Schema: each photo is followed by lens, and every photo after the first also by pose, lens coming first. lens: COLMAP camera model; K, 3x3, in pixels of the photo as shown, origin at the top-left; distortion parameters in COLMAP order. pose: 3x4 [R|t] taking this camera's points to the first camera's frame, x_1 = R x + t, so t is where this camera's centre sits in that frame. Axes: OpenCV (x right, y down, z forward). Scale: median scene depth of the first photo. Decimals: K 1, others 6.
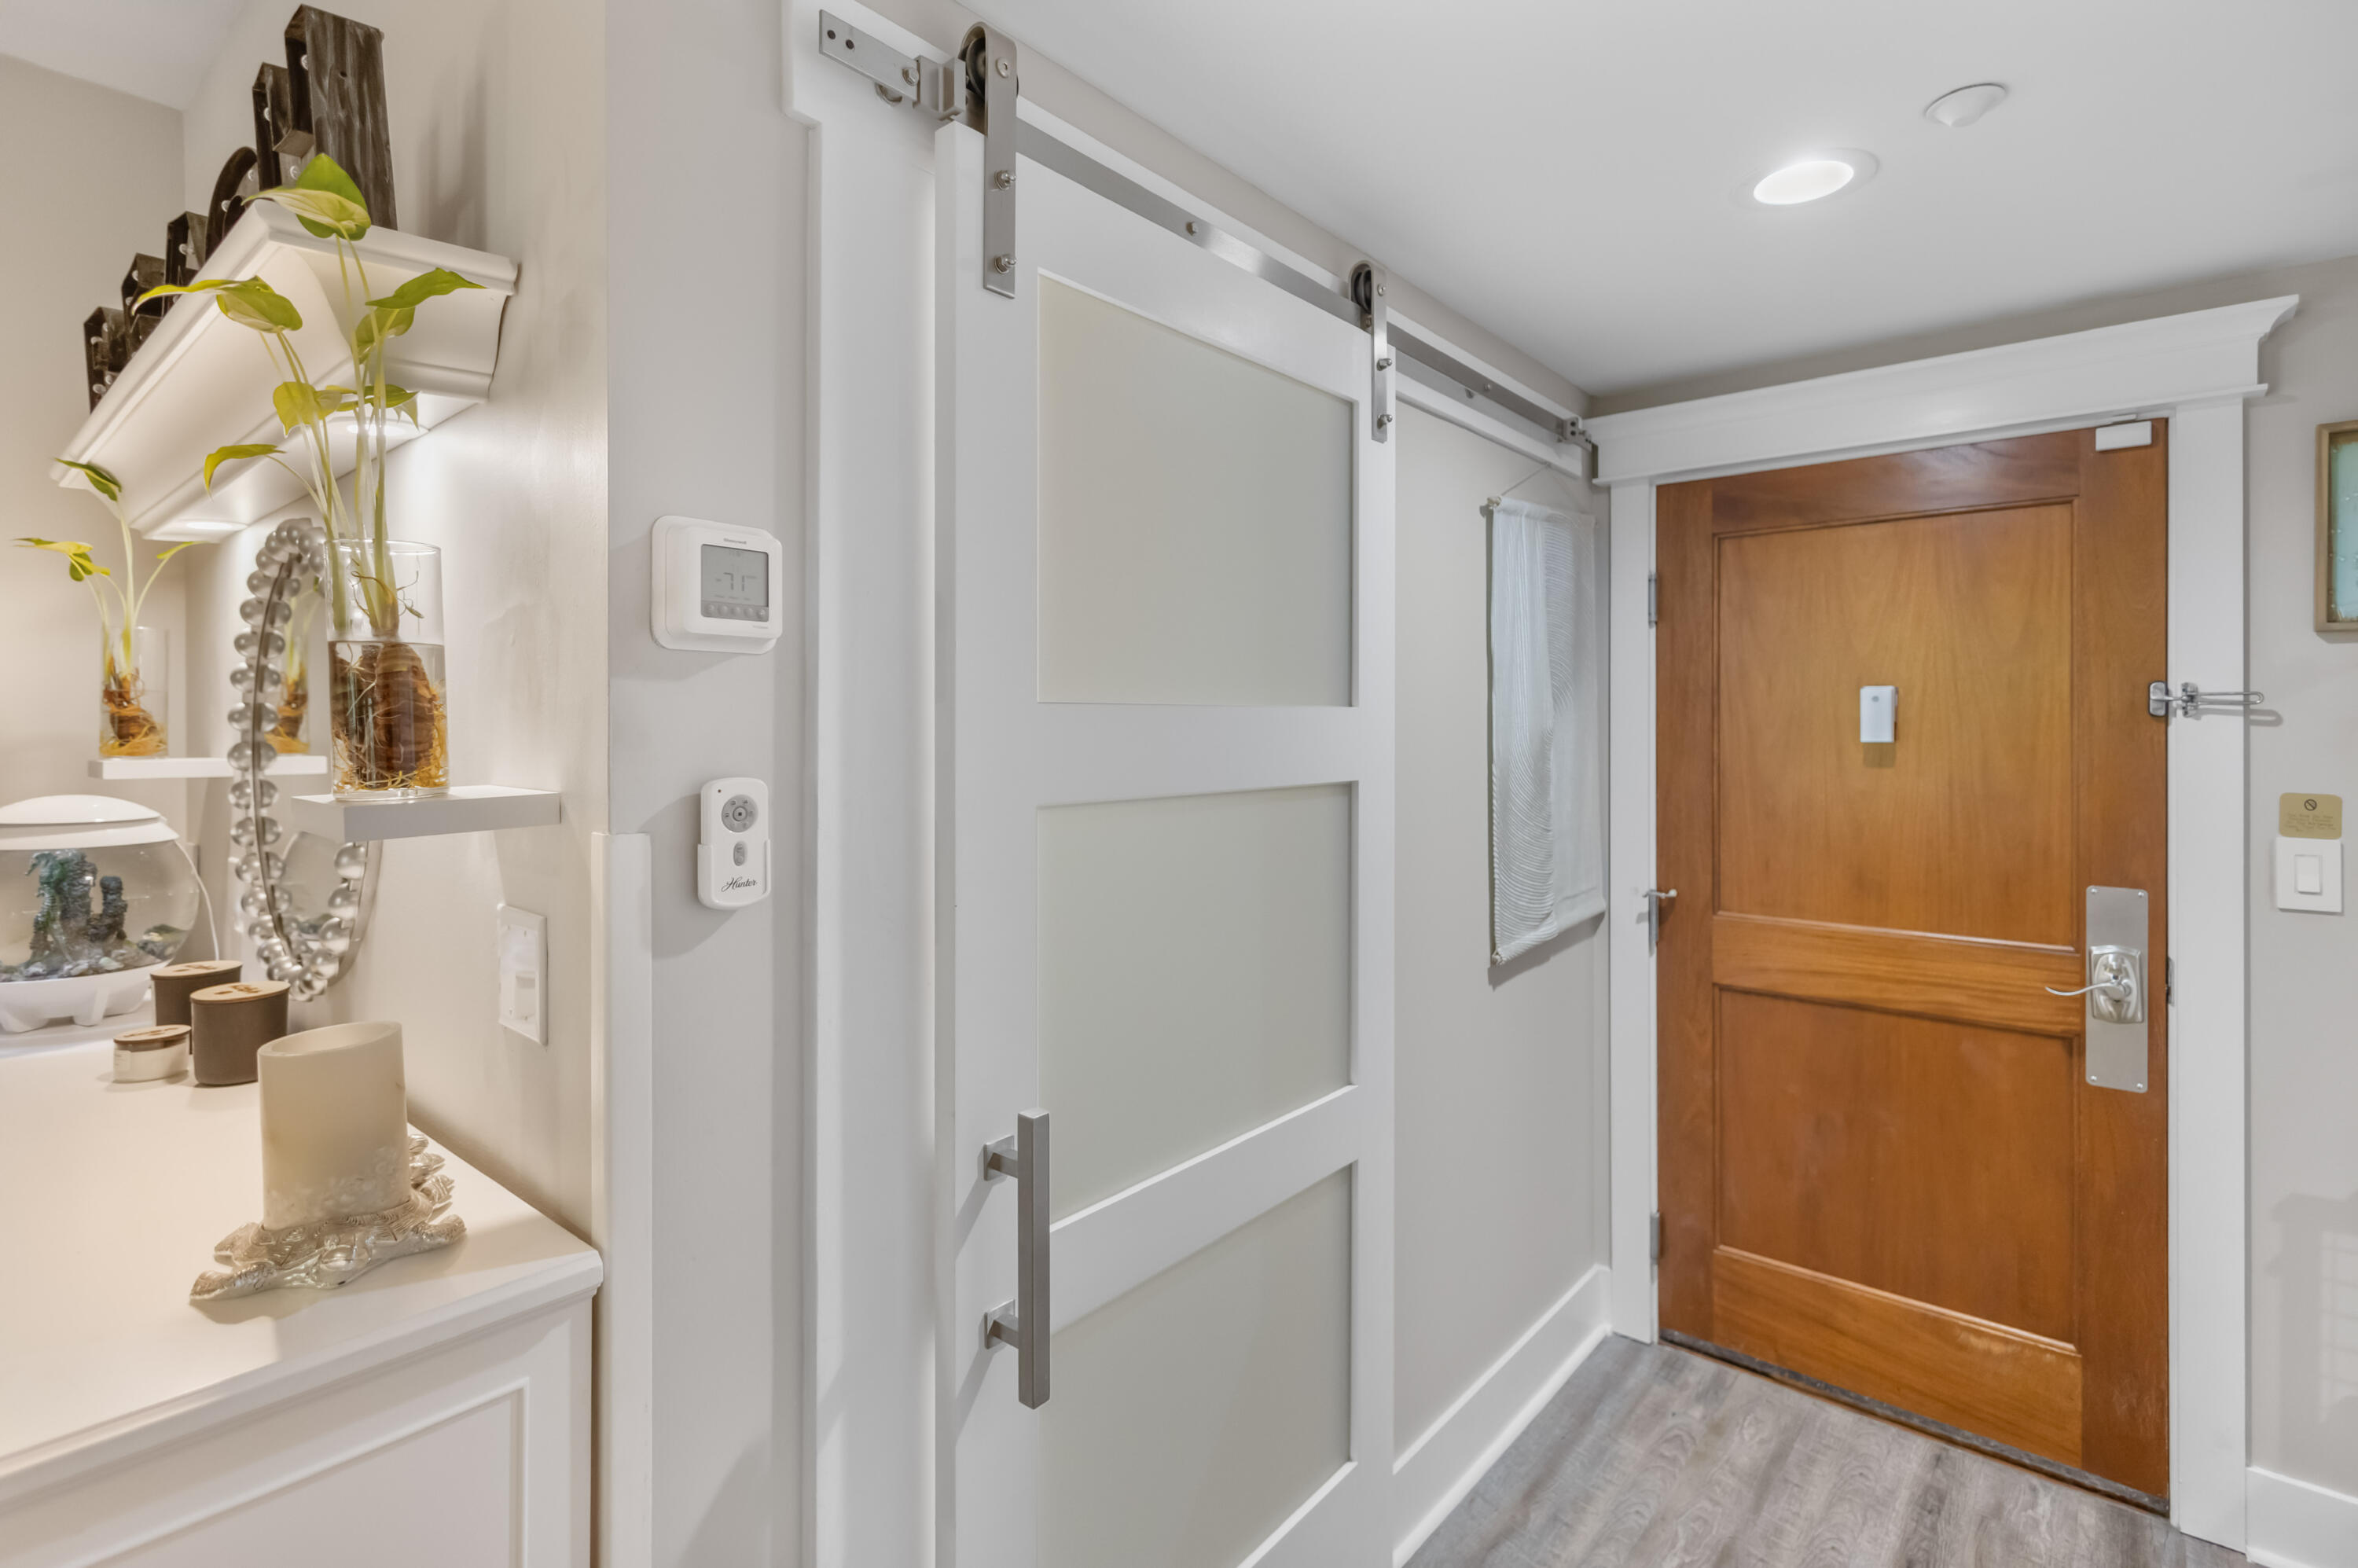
lens RADIAL K [[1111.6, 0, 1180.7], [0, 1111.6, 724.8], [0, 0, 1]] dist [0.001826, 0.000265]
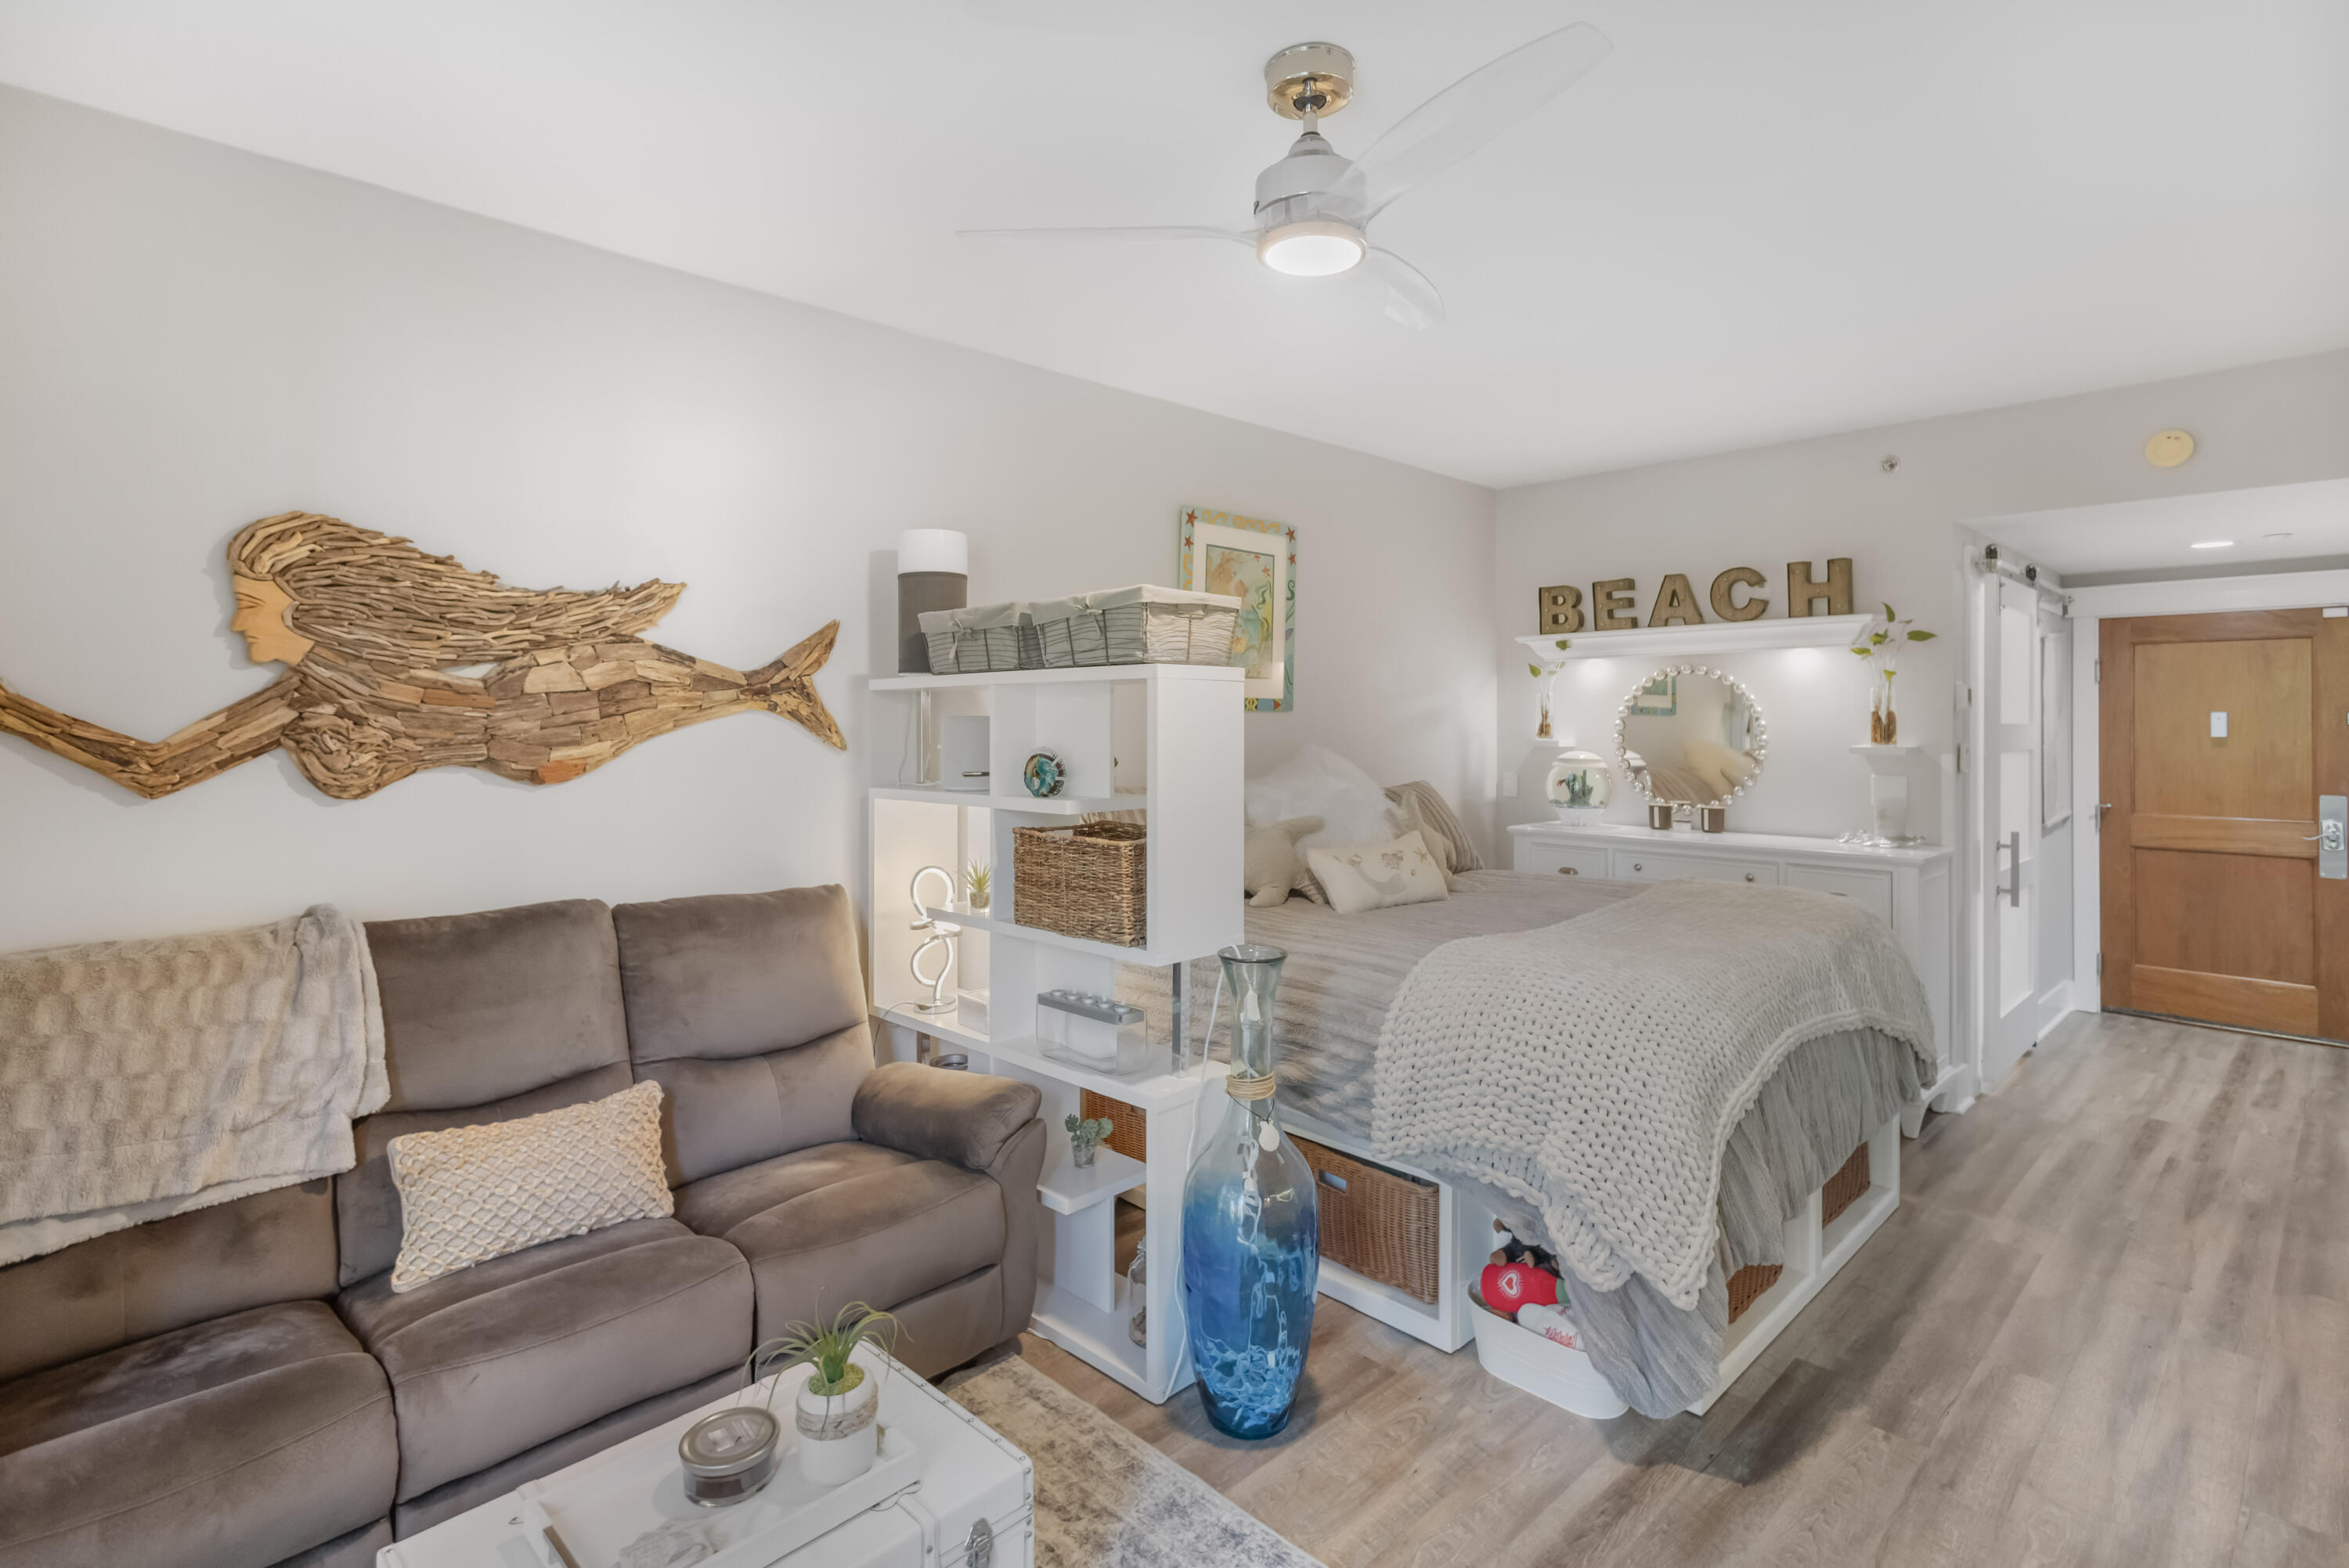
lens RADIAL K [[1110.0, 0, 1166.0], [0, 1110.0, 713.6], [0, 0, 1]] dist [0.002611, -0.000746]
pose [[0.993837, 0.007424, -0.110602, -1.296189], [-0.008669, 0.999904, -0.010779, 0.011159], [0.110511, 0.011671, 0.993806, -1.543247]]
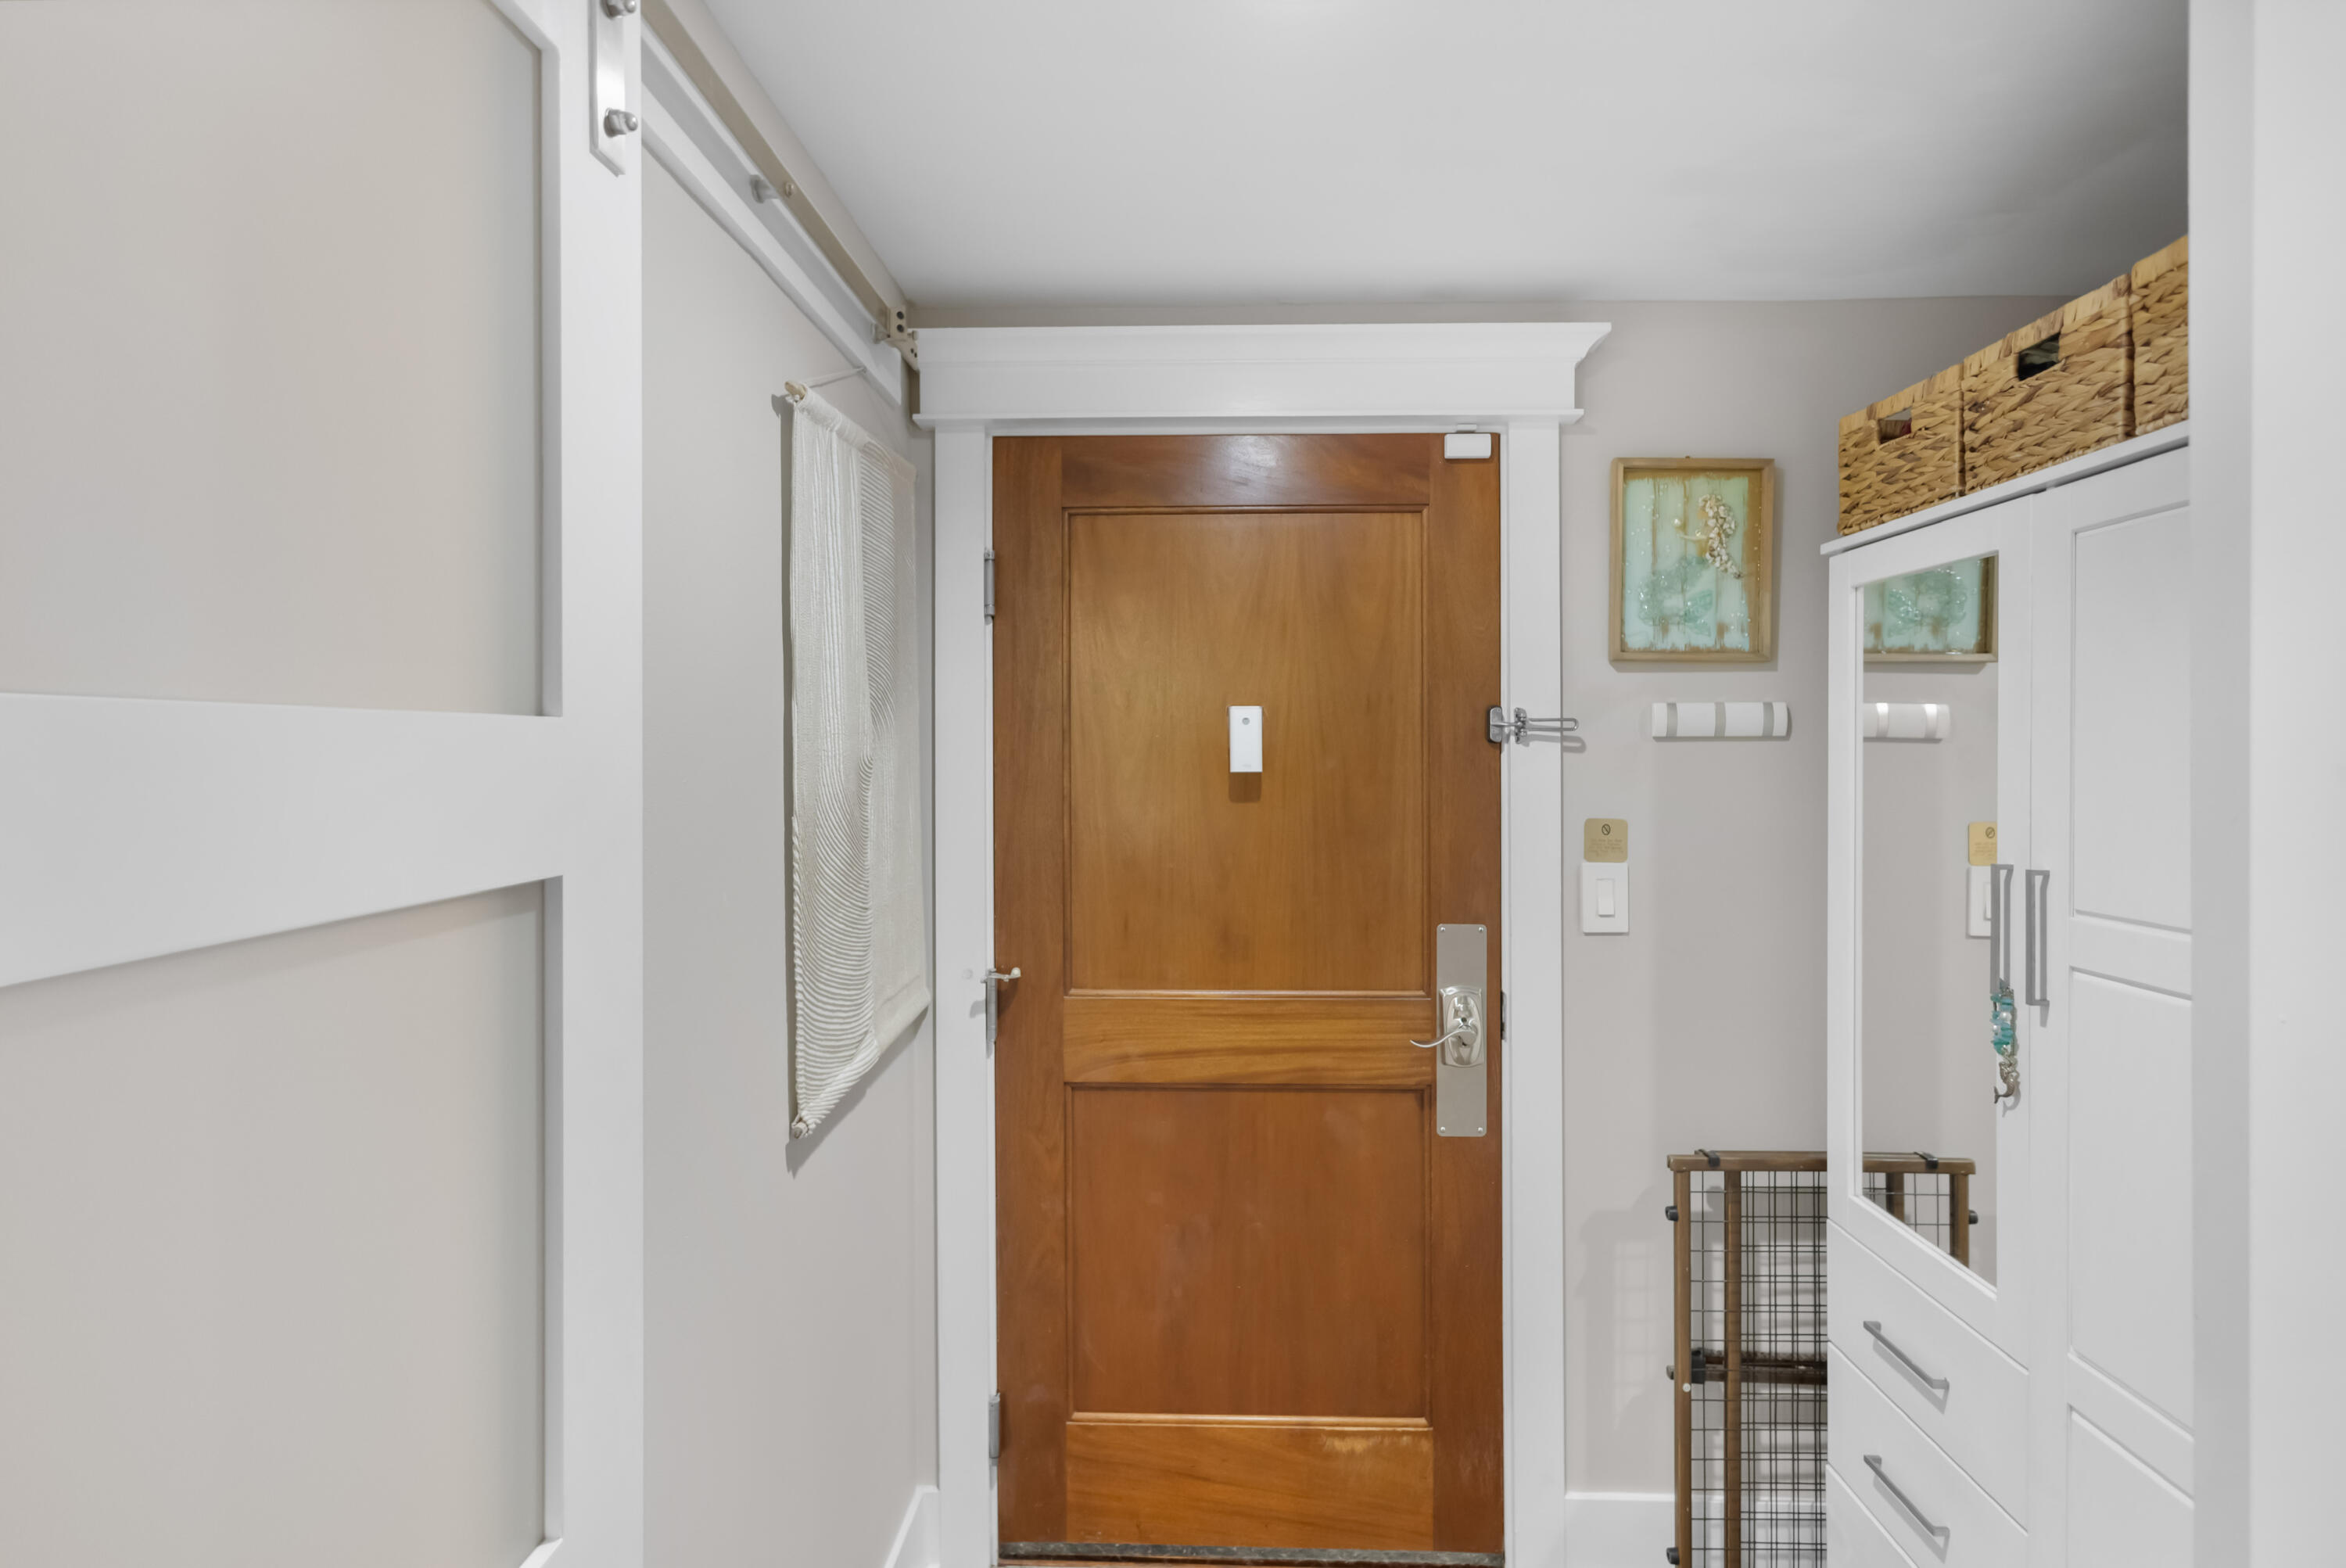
lens RADIAL K [[1113.6, 0, 1176.5], [0, 1113.6, 755.5], [0, 0, 1]] dist [-0.000596, 0.000131]
pose [[0.777372, -0.004313, 0.629027, 0.052920], [0.001189, 0.999985, 0.005387, -0.001797], [-0.629040, -0.003440, 0.777365, 0.374114]]
